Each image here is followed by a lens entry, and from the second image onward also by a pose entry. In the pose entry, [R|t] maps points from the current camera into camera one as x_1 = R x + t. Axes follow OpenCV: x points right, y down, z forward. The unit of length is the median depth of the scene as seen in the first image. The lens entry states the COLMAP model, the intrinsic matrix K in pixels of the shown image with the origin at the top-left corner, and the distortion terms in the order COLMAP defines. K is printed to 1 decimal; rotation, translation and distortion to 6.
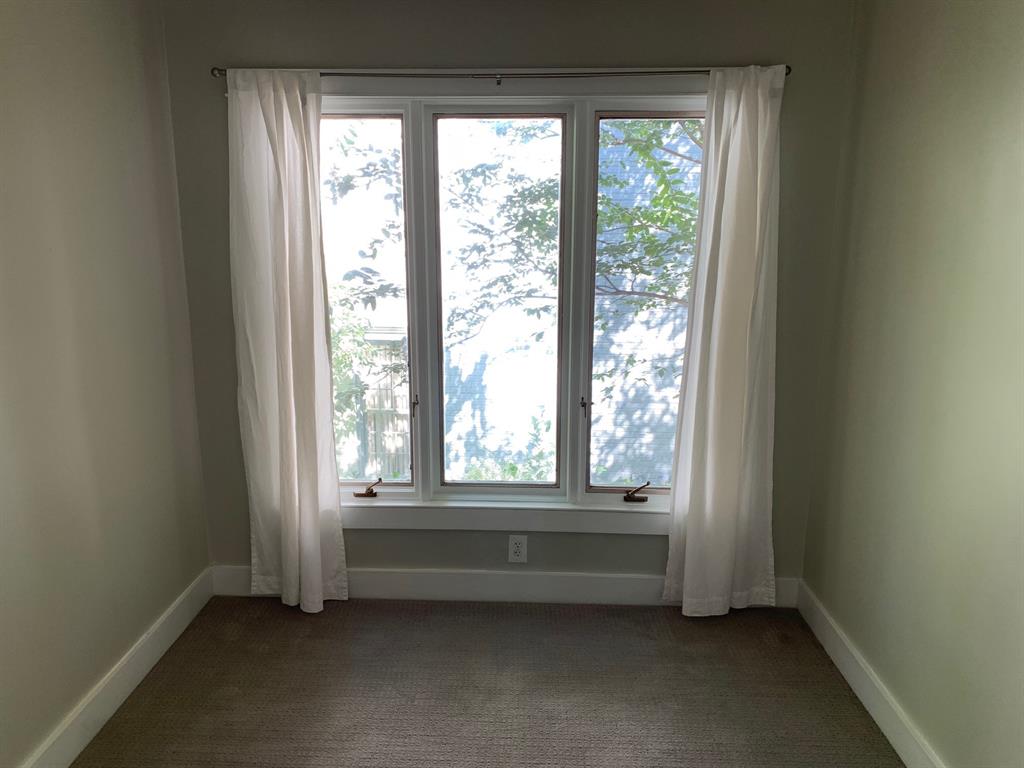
lens RADIAL K [[777.2, 0, 516.8], [0, 777.2, 383.2], [0, 0, 1]] dist [0.027689, -0.034966]
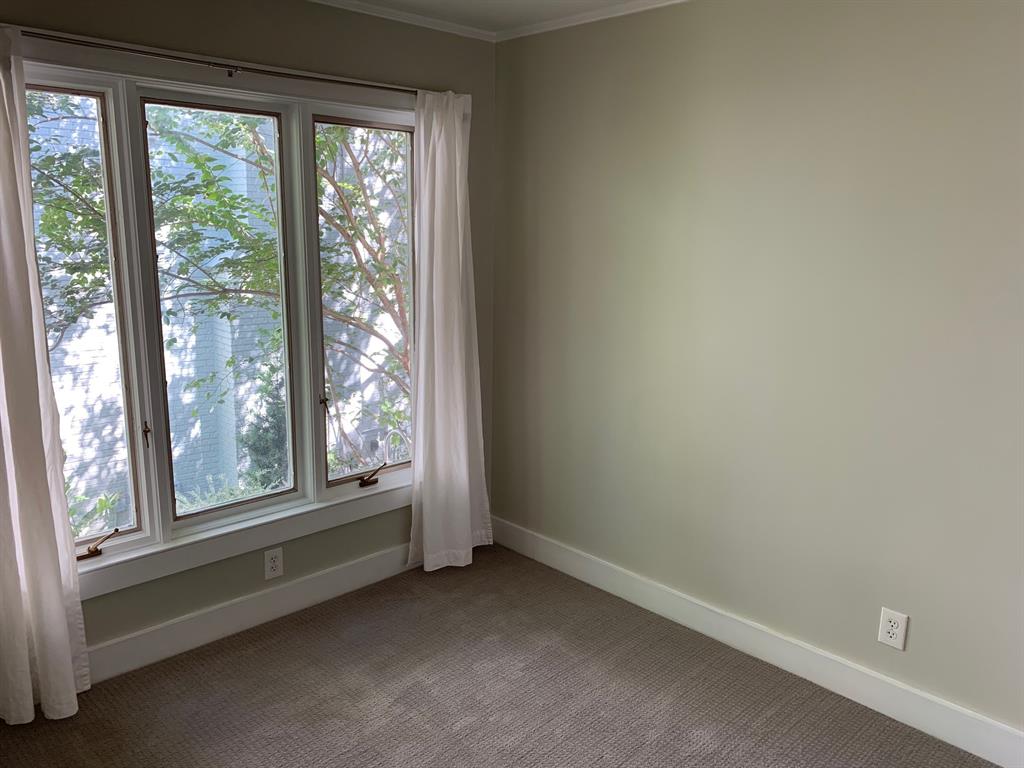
lens RADIAL K [[777.2, 0, 514.5], [0, 777.2, 379.1], [0, 0, 1]] dist [0.027689, -0.034966]
pose [[0.694460, -0.137041, 0.706361, -0.436802], [0.133183, 0.989214, 0.060978, -0.029732], [-0.707098, 0.051728, 0.705221, 0.099922]]
